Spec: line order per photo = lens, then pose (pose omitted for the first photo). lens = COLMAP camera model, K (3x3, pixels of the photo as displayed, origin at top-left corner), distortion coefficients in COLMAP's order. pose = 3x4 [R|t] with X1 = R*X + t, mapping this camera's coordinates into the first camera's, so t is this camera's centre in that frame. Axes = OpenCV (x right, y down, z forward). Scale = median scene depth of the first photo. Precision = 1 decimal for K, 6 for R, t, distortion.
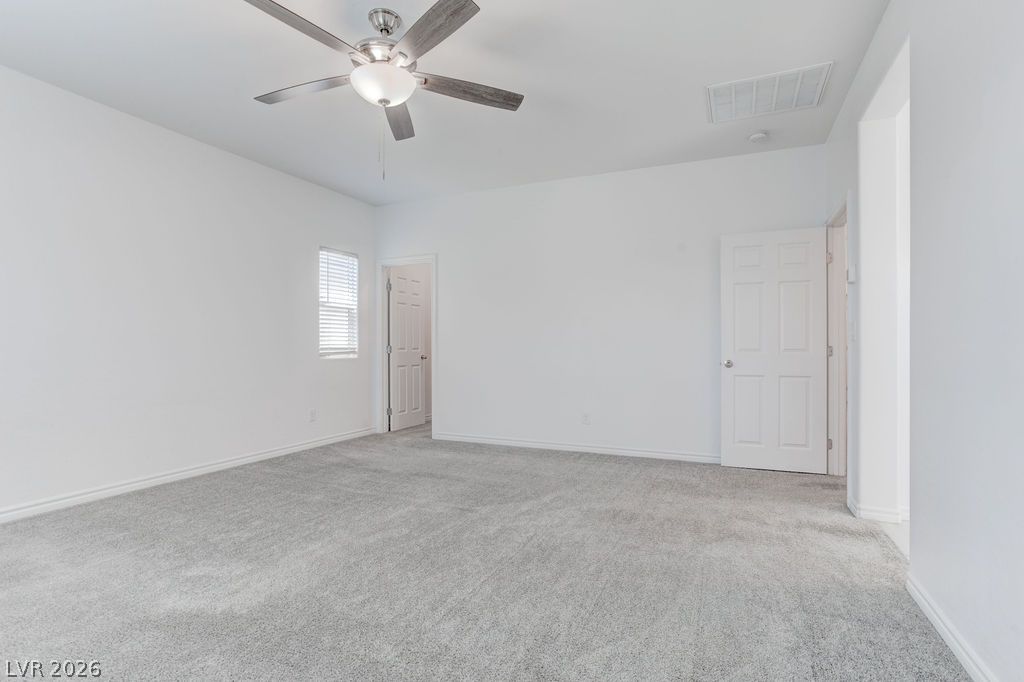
lens RADIAL K [[504.2, 0, 527.2], [0, 504.2, 346.1], [0, 0, 1]] dist [-0.067835, 0.052360]
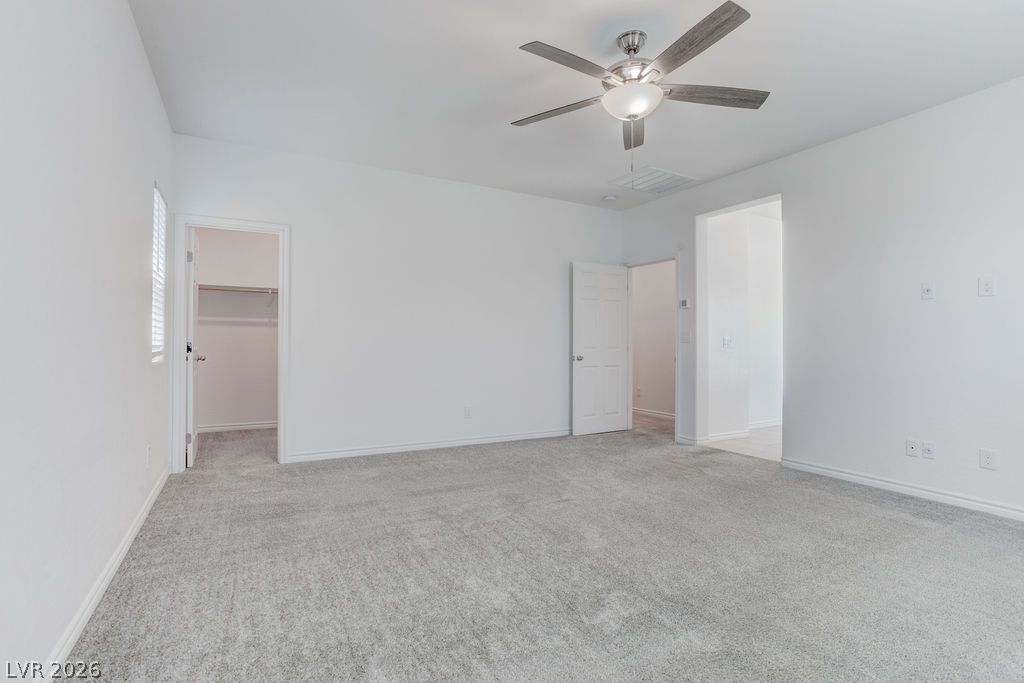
lens RADIAL K [[493.2, 0, 516.5], [0, 493.2, 347.2], [0, 0, 1]] dist [-0.045142, 0.027765]
pose [[0.601203, -0.002233, 0.799093, -0.823586], [-0.002685, 0.999985, 0.004814, -0.000226], [-0.799092, -0.005040, 0.601188, 0.375675]]
